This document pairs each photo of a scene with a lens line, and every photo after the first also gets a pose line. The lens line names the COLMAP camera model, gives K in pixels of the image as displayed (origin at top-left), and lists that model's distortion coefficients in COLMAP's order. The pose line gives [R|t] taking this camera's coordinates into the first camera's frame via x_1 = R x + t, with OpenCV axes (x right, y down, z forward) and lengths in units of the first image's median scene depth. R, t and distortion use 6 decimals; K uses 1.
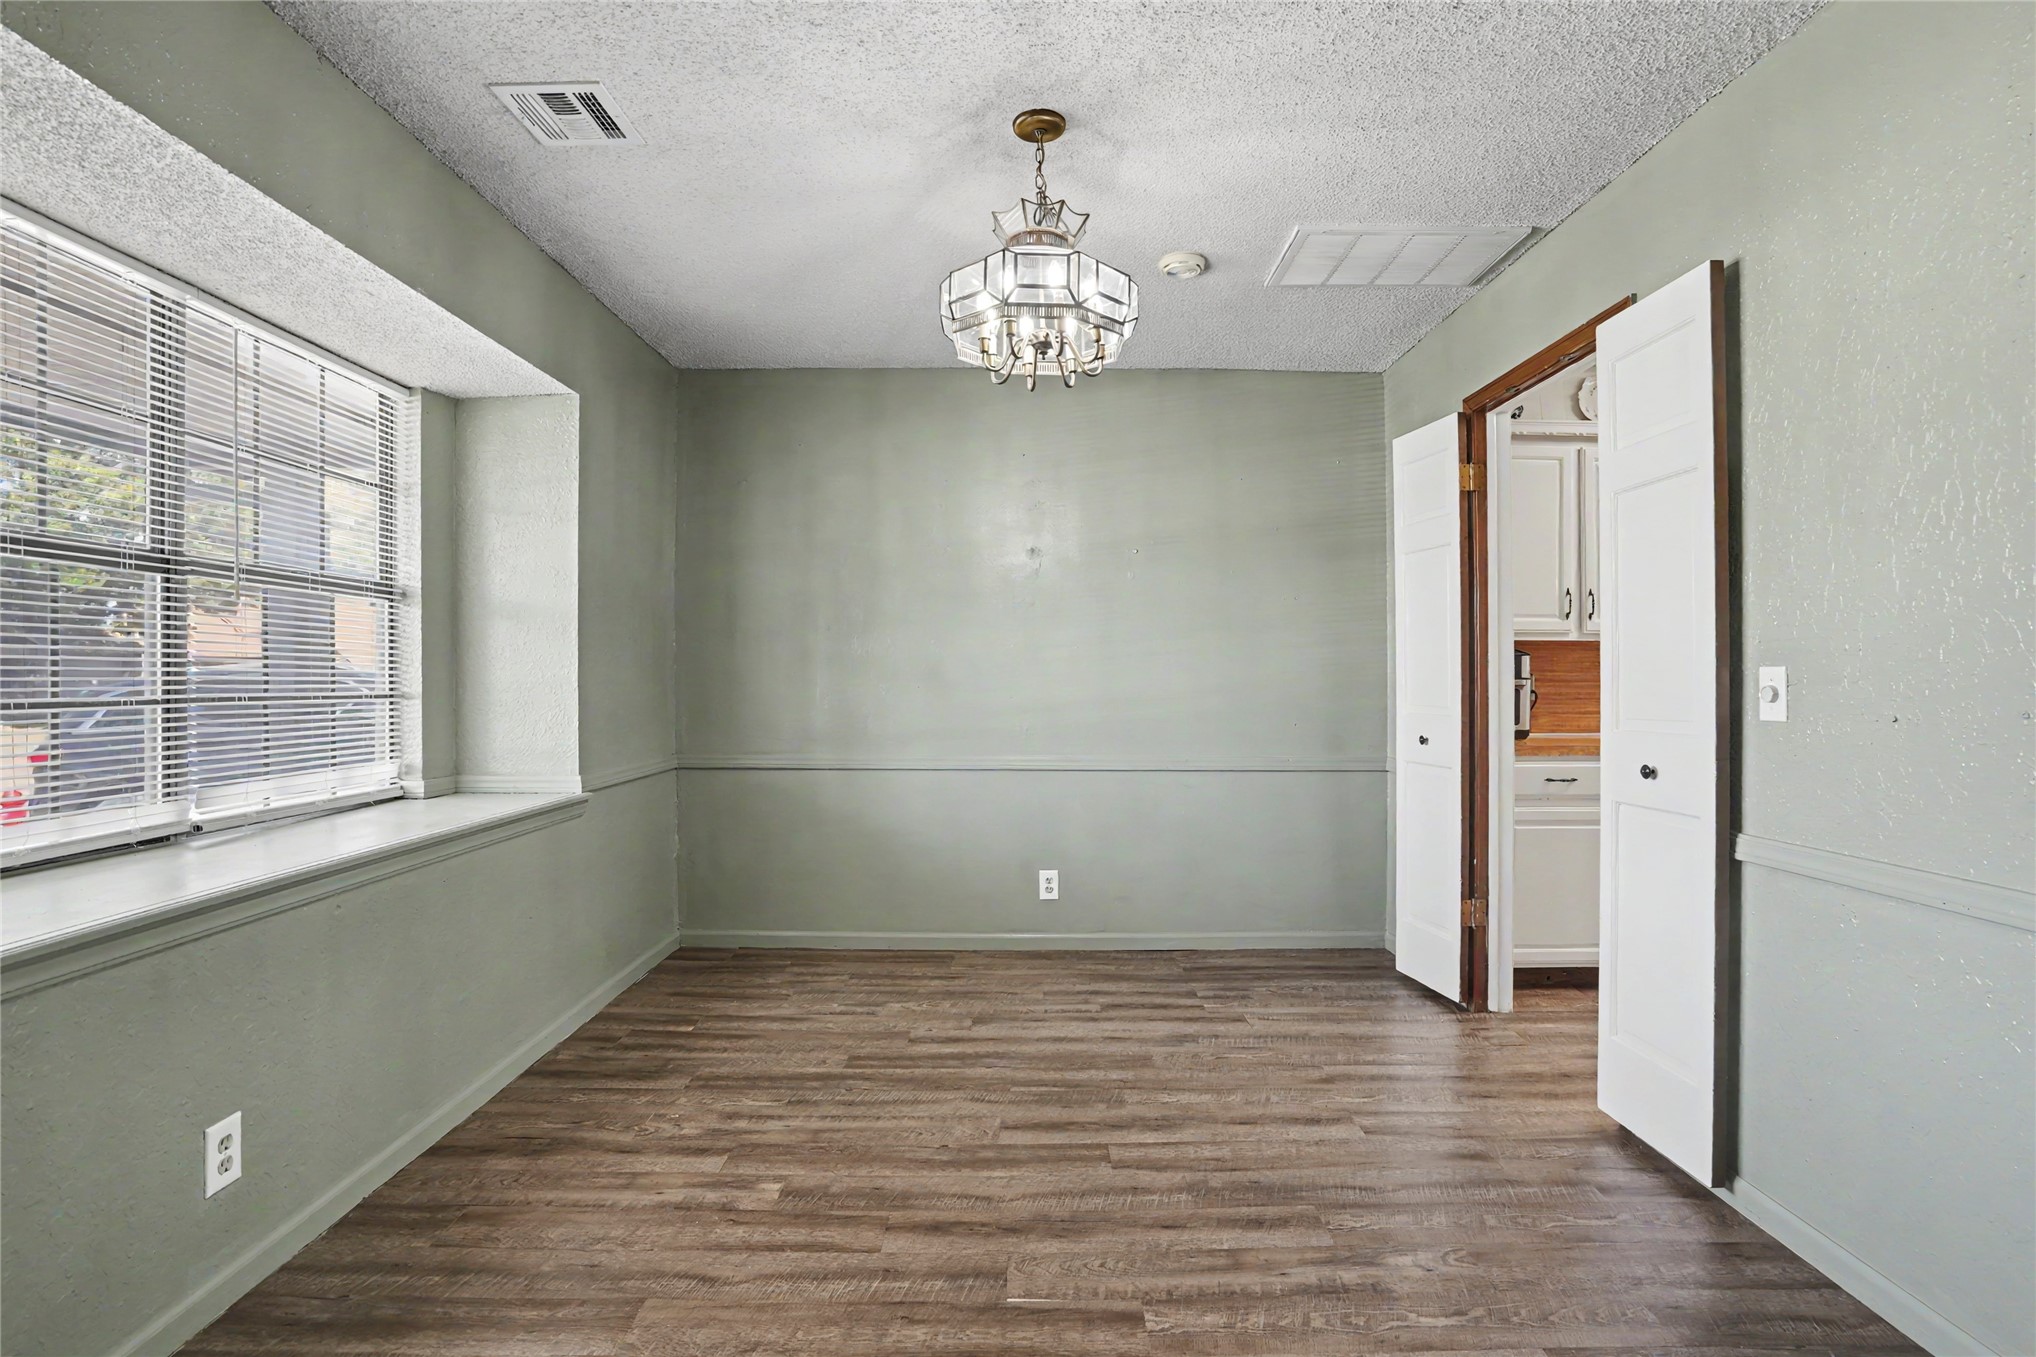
lens RADIAL K [[958.7, 0, 1018.9], [0, 958.7, 672.7], [0, 0, 1]] dist [-0.065787, 0.026430]
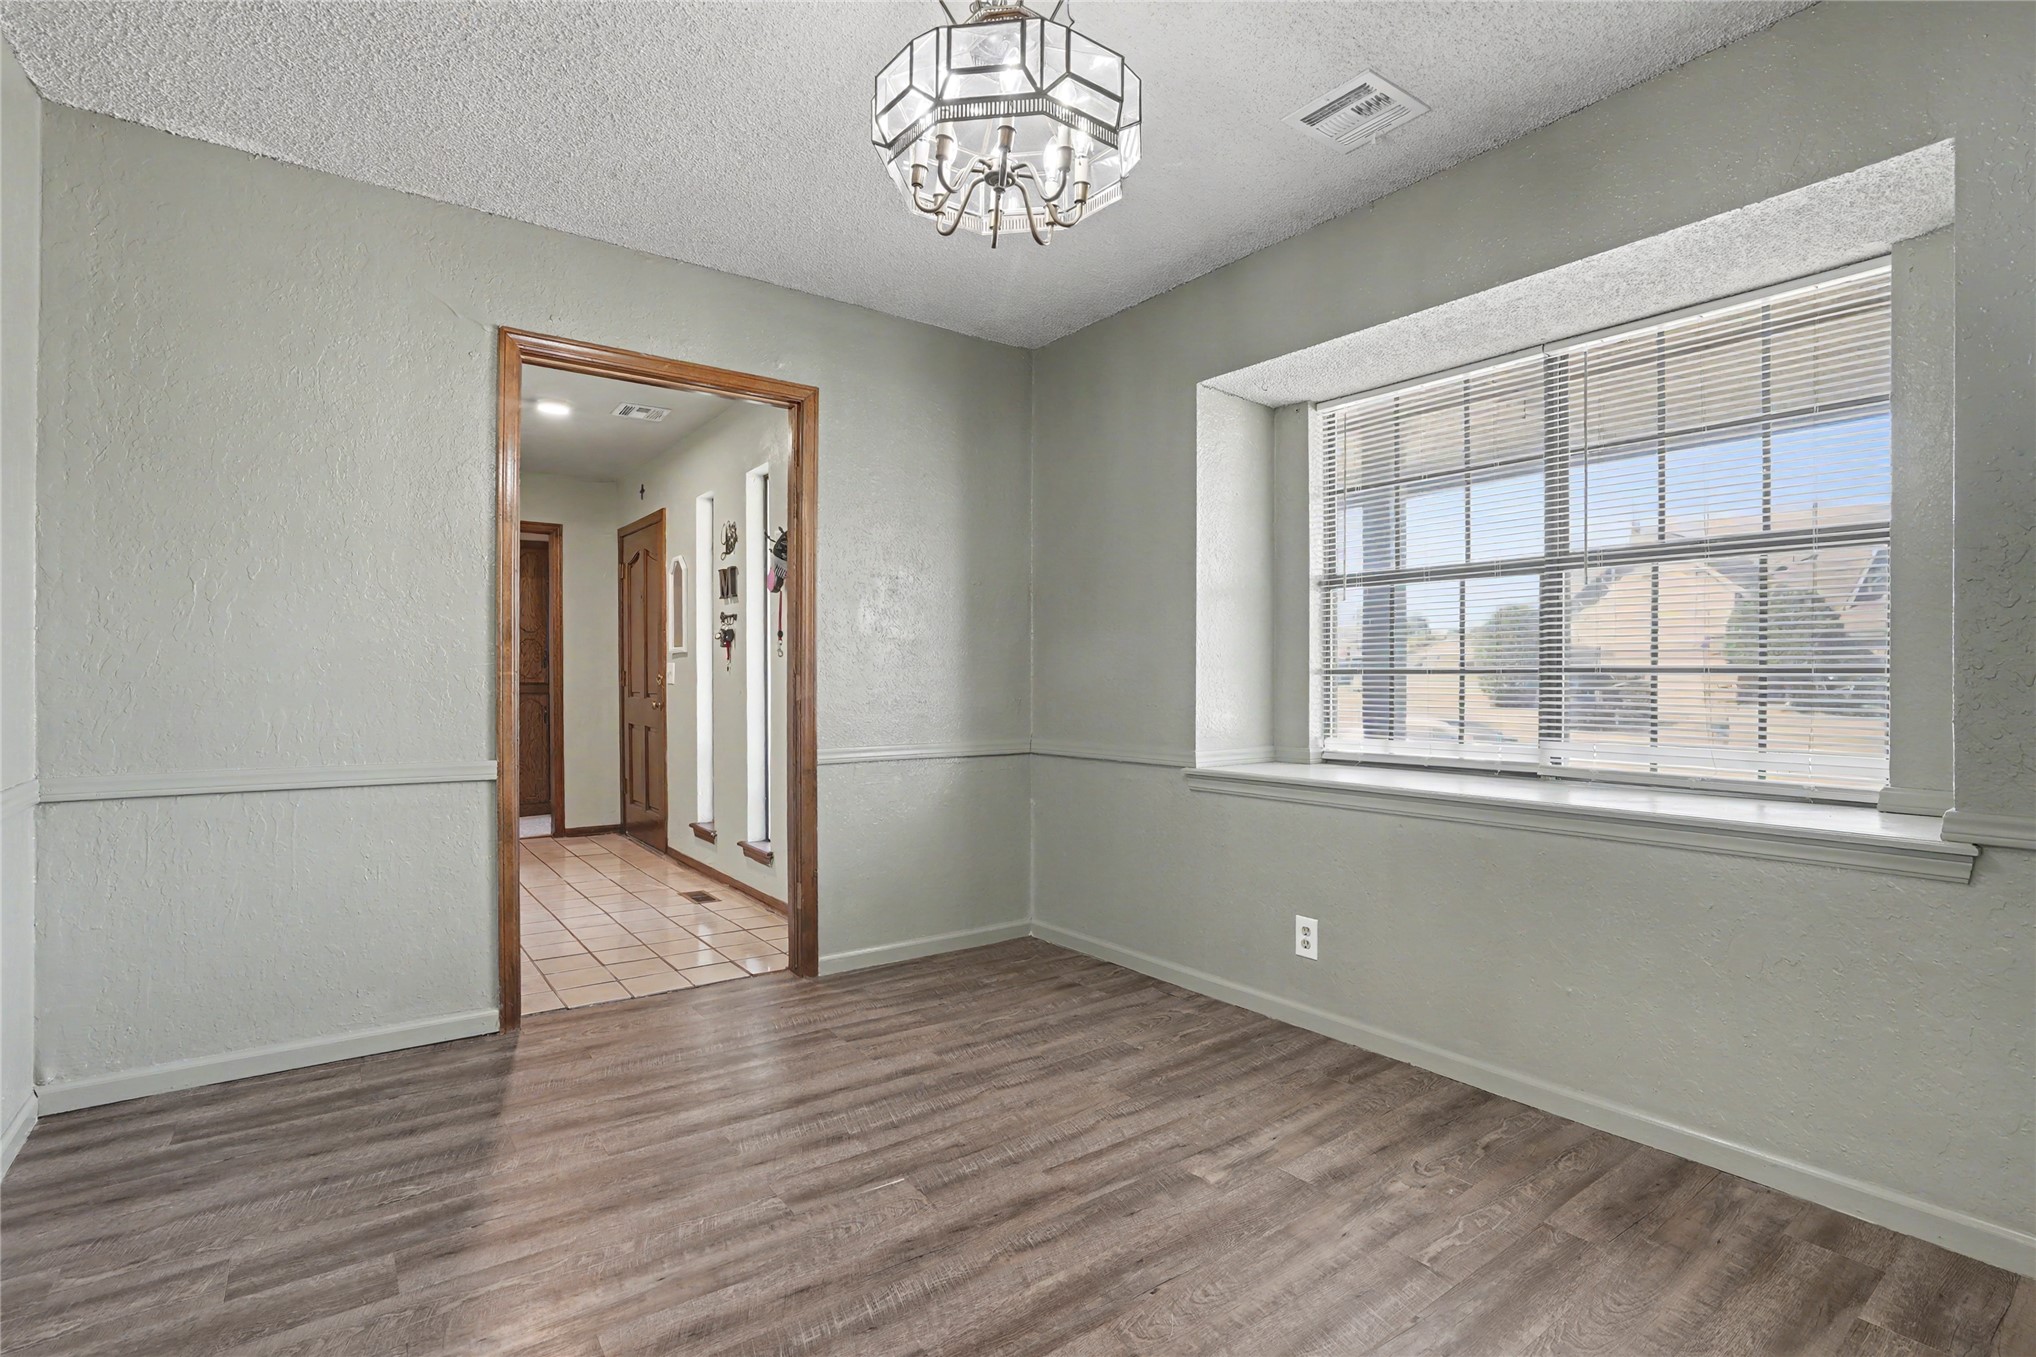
lens RADIAL K [[958.7, 0, 1018.9], [0, 958.7, 672.7], [0, 0, 1]] dist [-0.065787, 0.026430]
pose [[-0.801421, -0.002650, -0.598095, 0.503620], [0.003188, 0.999957, -0.008703, 0.047925], [0.598092, -0.008882, -0.801378, 1.782675]]
